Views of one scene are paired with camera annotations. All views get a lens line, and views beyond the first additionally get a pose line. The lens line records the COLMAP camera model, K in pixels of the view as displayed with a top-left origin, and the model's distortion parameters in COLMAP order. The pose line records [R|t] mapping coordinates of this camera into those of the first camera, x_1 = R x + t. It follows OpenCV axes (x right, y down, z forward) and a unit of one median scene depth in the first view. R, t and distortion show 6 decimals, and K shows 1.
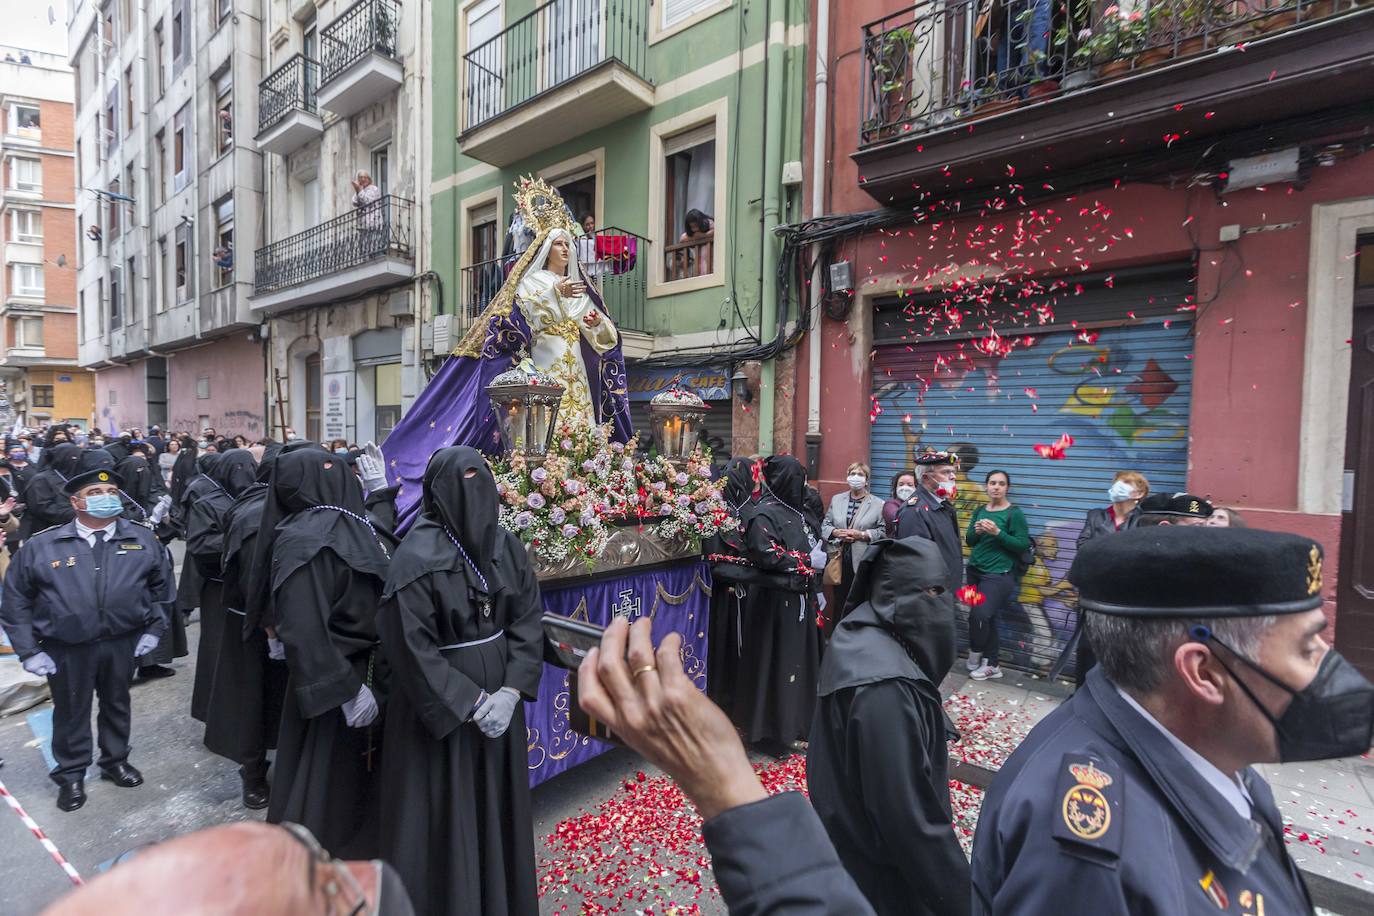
lens RADIAL K [[605.2, 0, 691.6], [0, 605.2, 459.2], [0, 0, 1]] dist [0.002210, -0.000521]
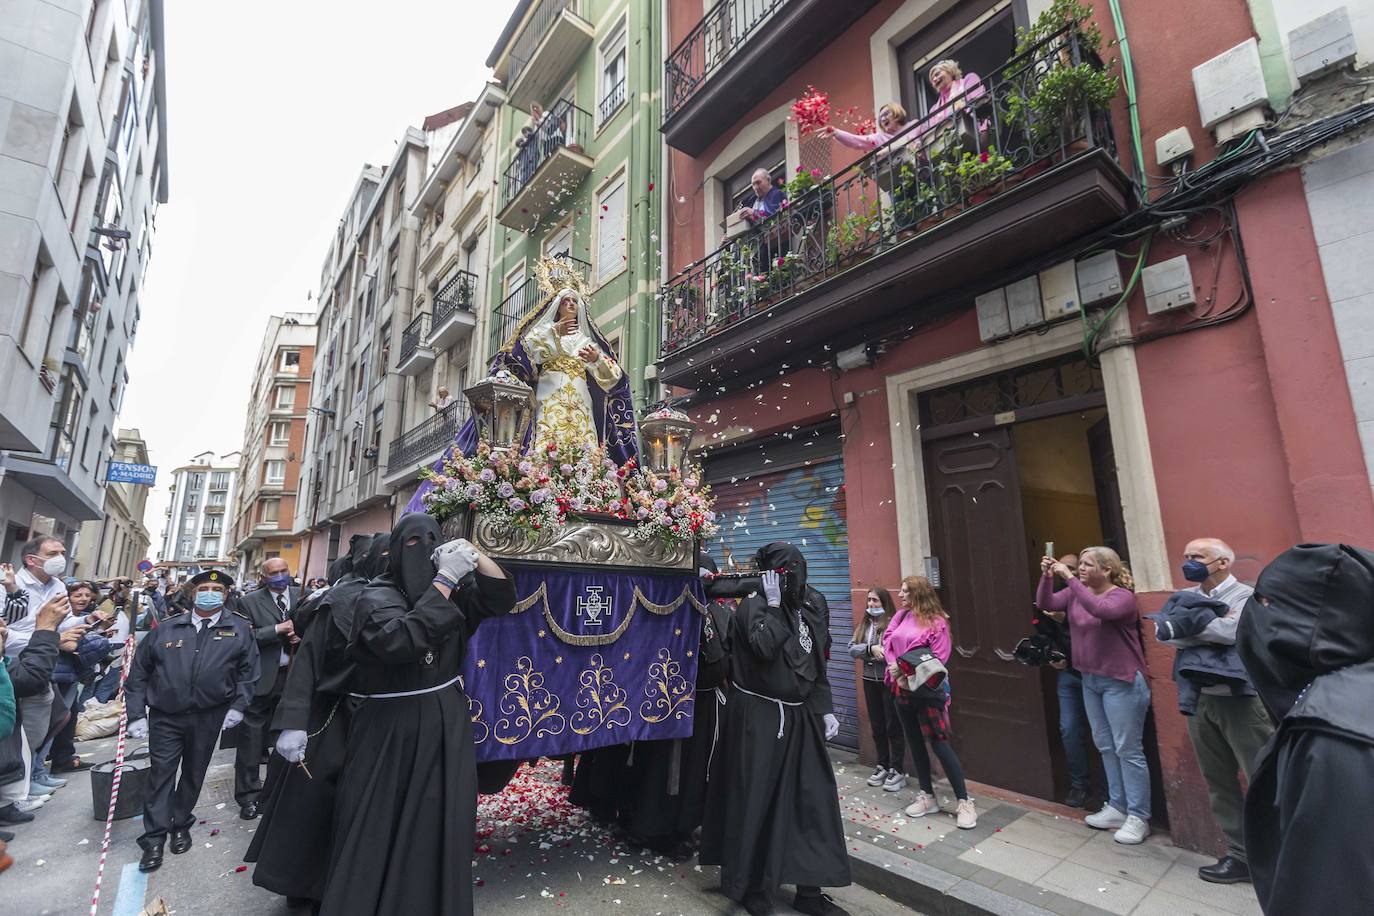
lens RADIAL K [[605.2, 0, 691.6], [0, 605.2, 459.2], [0, 0, 1]] dist [0.002210, -0.000521]
pose [[0.972064, -0.072837, -0.223130, 0.571533], [0.017372, 0.970352, -0.241072, 0.079994], [0.234073, 0.230461, 0.944509, -0.298067]]
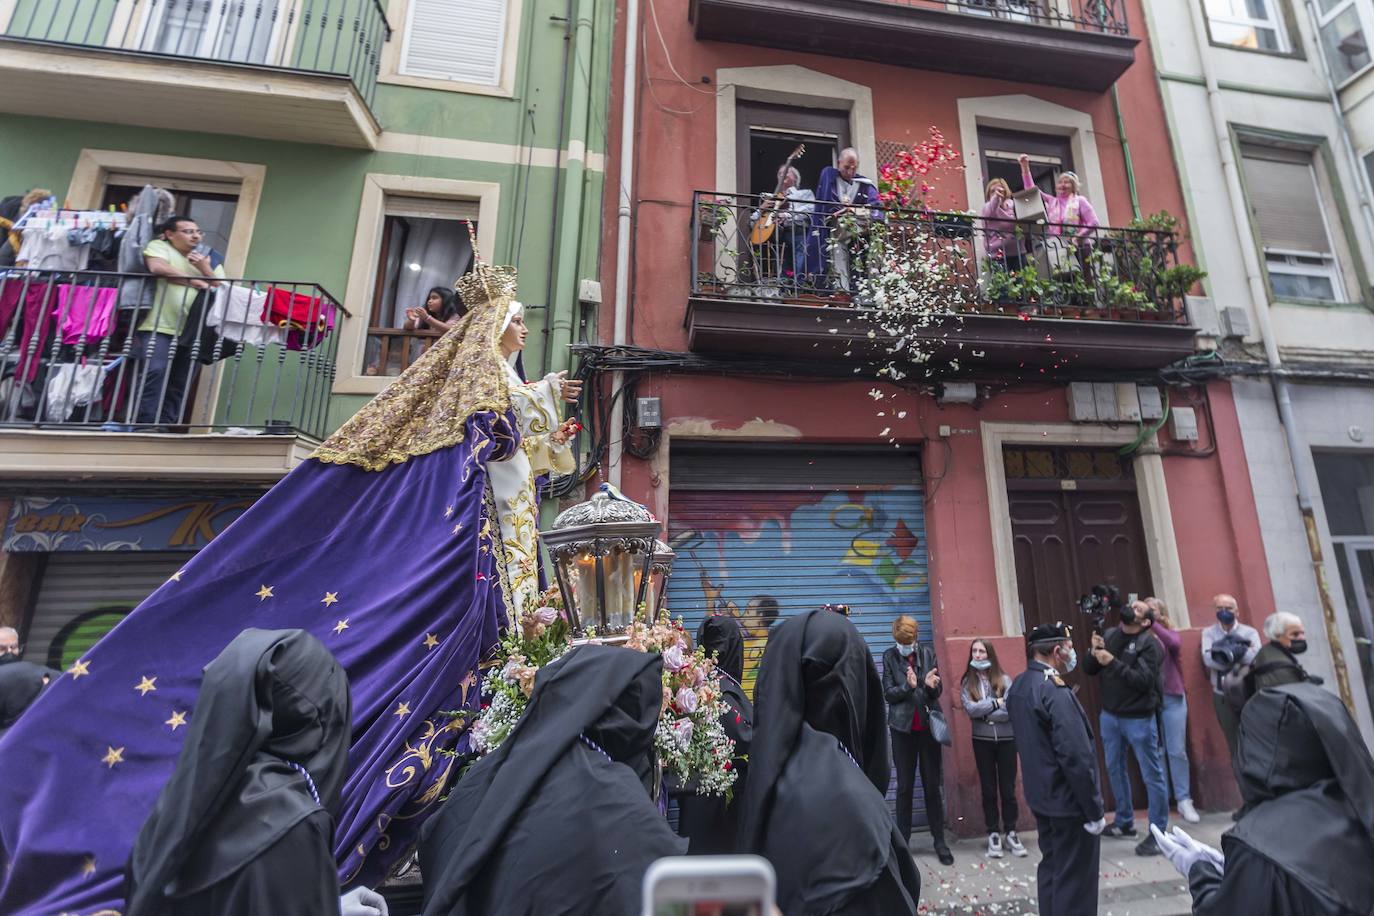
lens RADIAL K [[704.1, 0, 788.1], [0, 704.1, 392.5], [0, 0, 1]] dist [-0.002054, -0.000226]
pose [[0.652742, 0.174132, 0.737296, -0.385657], [0.066778, 0.956212, -0.284954, -0.012757], [-0.754631, 0.235237, 0.612532, 0.175078]]
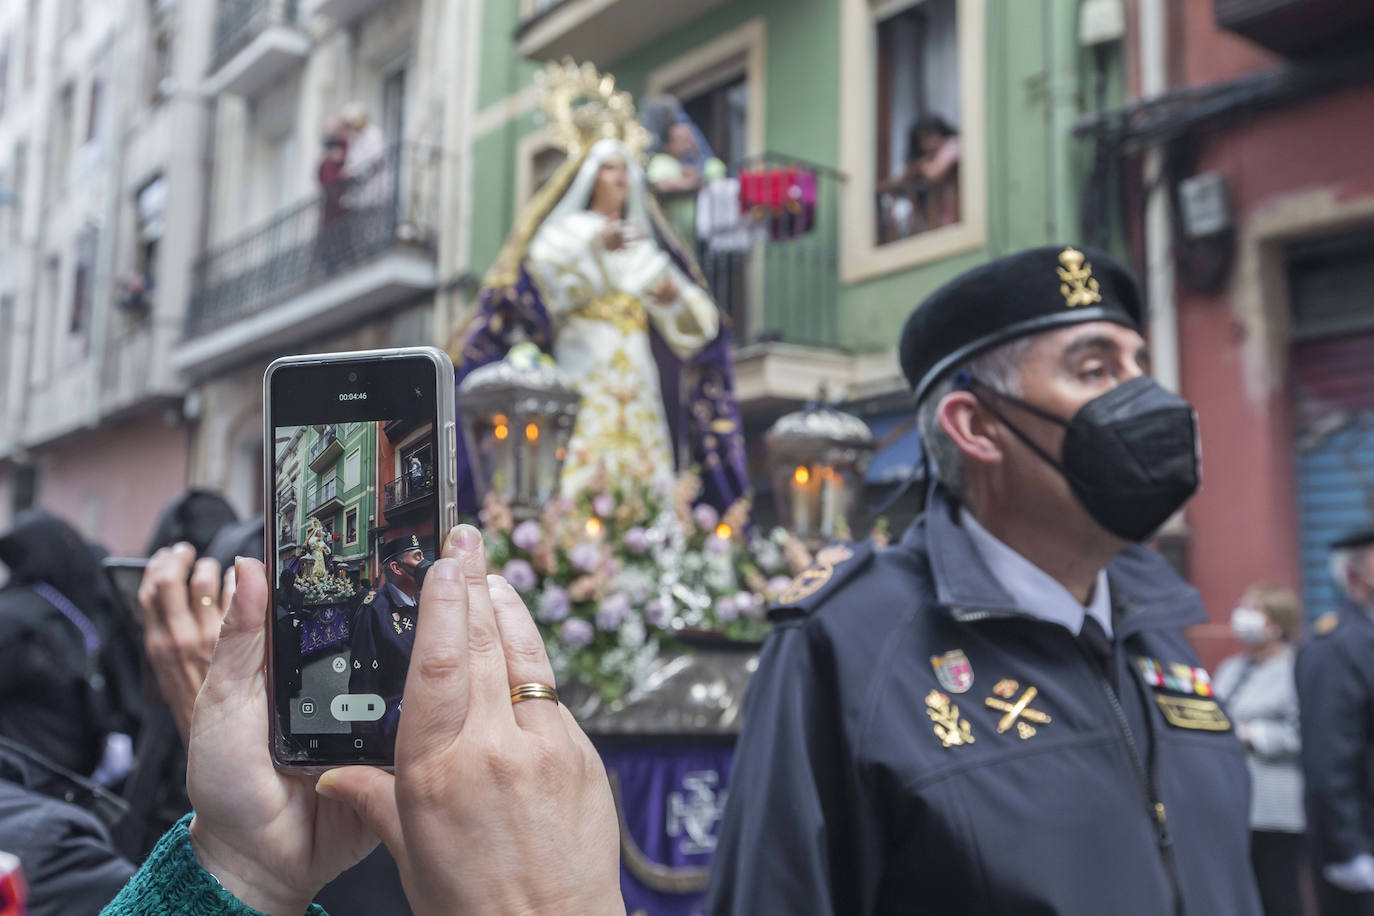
lens RADIAL K [[1320.5, 0, 718.2], [0, 1320.5, 453.7], [0, 0, 1]] dist [-0.001037, 0.016246]
pose [[0.971190, -0.031001, -0.236280, 0.104183], [-0.009415, 0.985736, -0.168033, 0.075643], [0.238119, 0.165416, 0.957046, -0.077910]]
